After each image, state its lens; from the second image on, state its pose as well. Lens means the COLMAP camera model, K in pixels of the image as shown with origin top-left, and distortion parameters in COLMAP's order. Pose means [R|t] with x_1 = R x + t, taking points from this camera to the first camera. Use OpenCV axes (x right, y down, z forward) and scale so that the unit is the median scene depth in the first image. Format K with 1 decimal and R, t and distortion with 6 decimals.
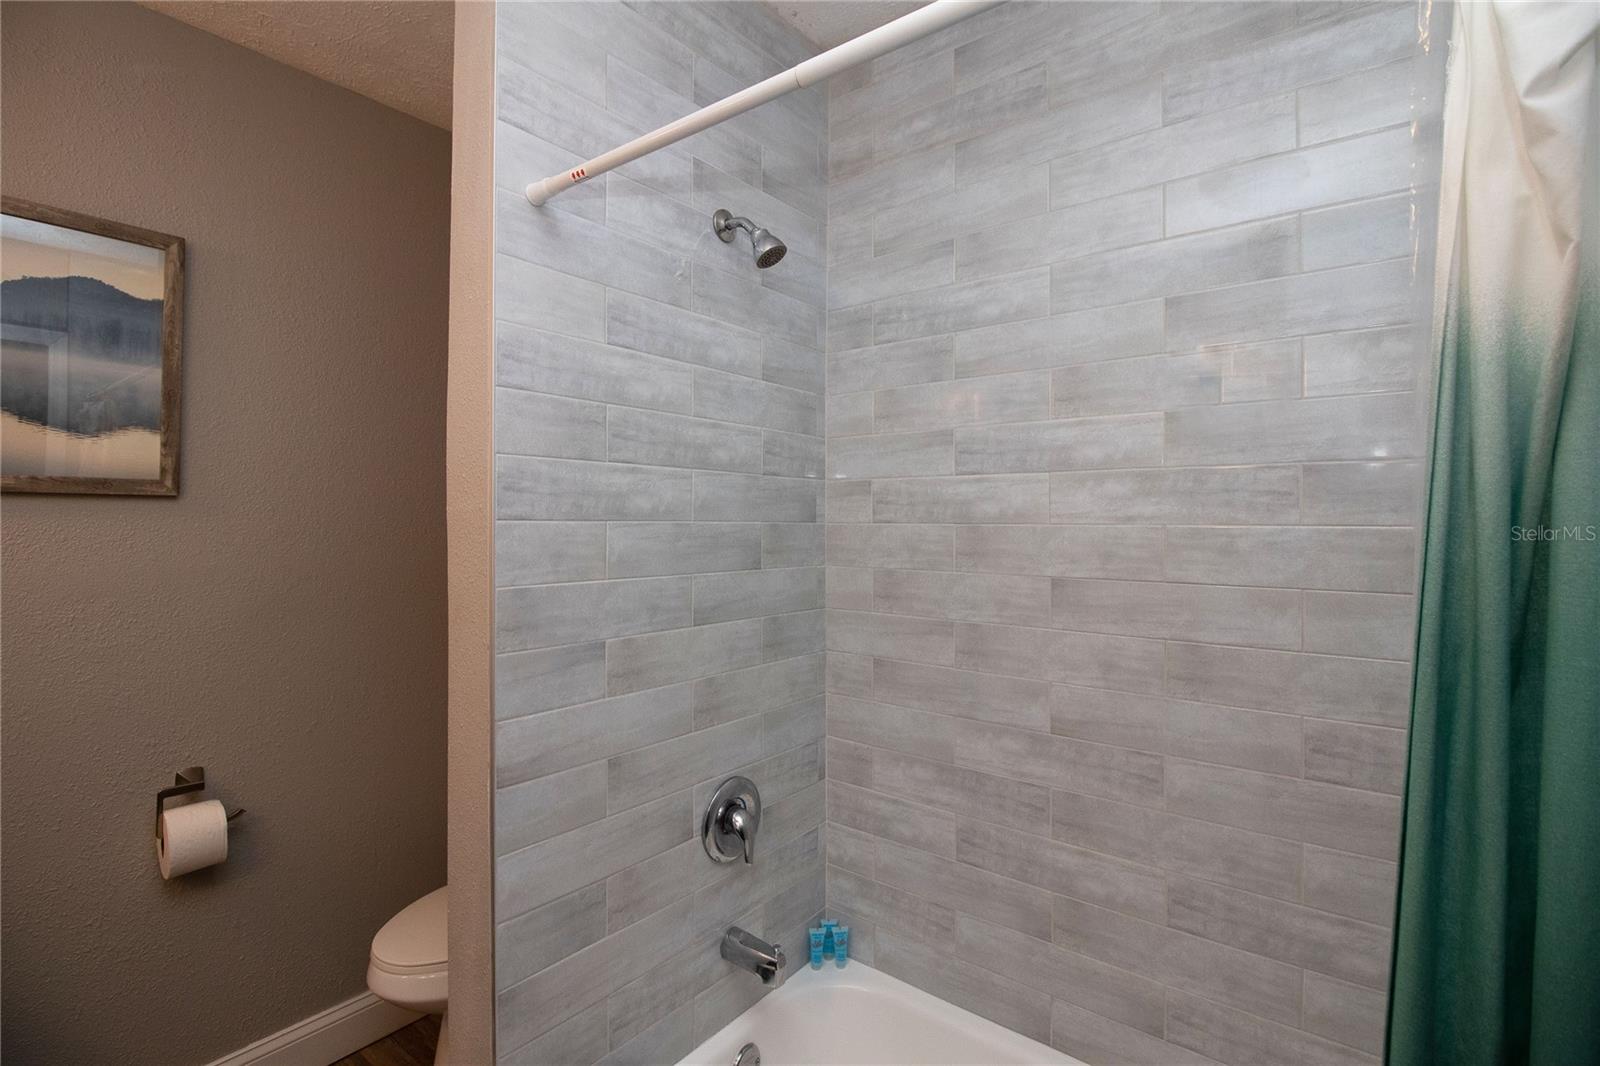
lens RADIAL K [[730.3, 0, 806.8], [0, 730.3, 514.7], [0, 0, 1]] dist [-0.009509, -0.008288]
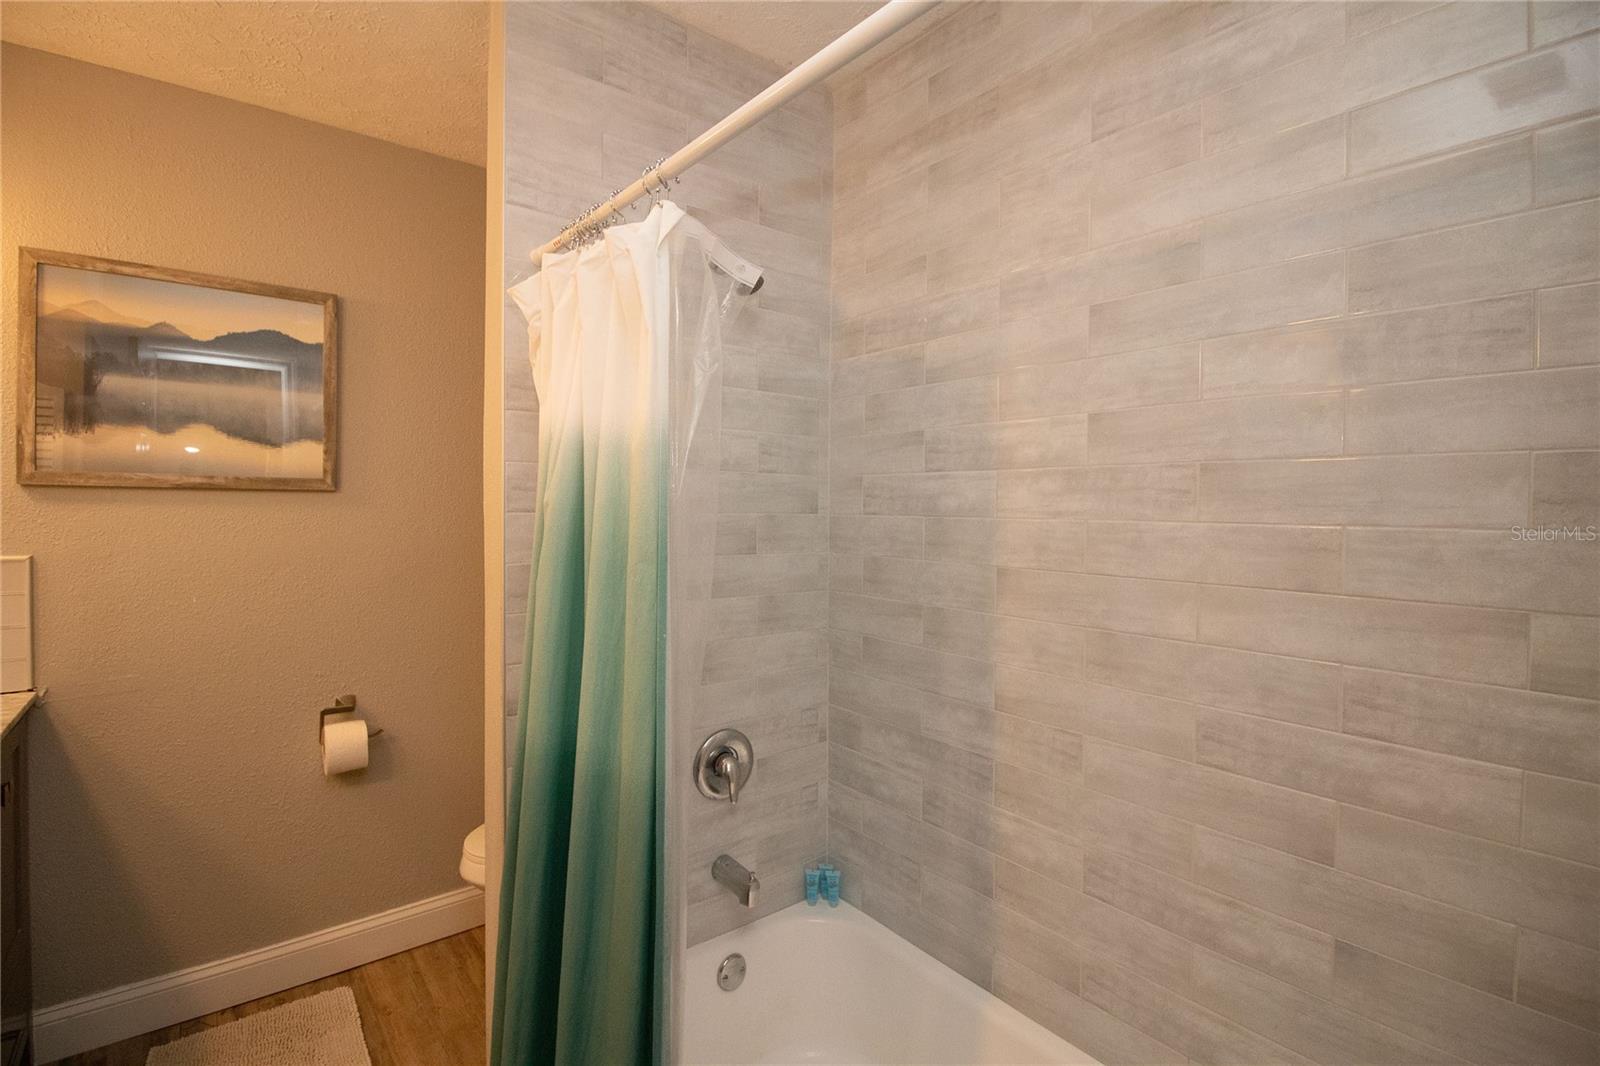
lens RADIAL K [[730.3, 0, 806.3], [0, 730.3, 515.6], [0, 0, 1]] dist [-0.009509, -0.008288]
pose [[0.974474, 0.008479, -0.224341, 0.284972], [-0.003945, 0.999779, 0.020653, -0.010941], [0.224467, -0.019240, 0.974292, -0.114271]]
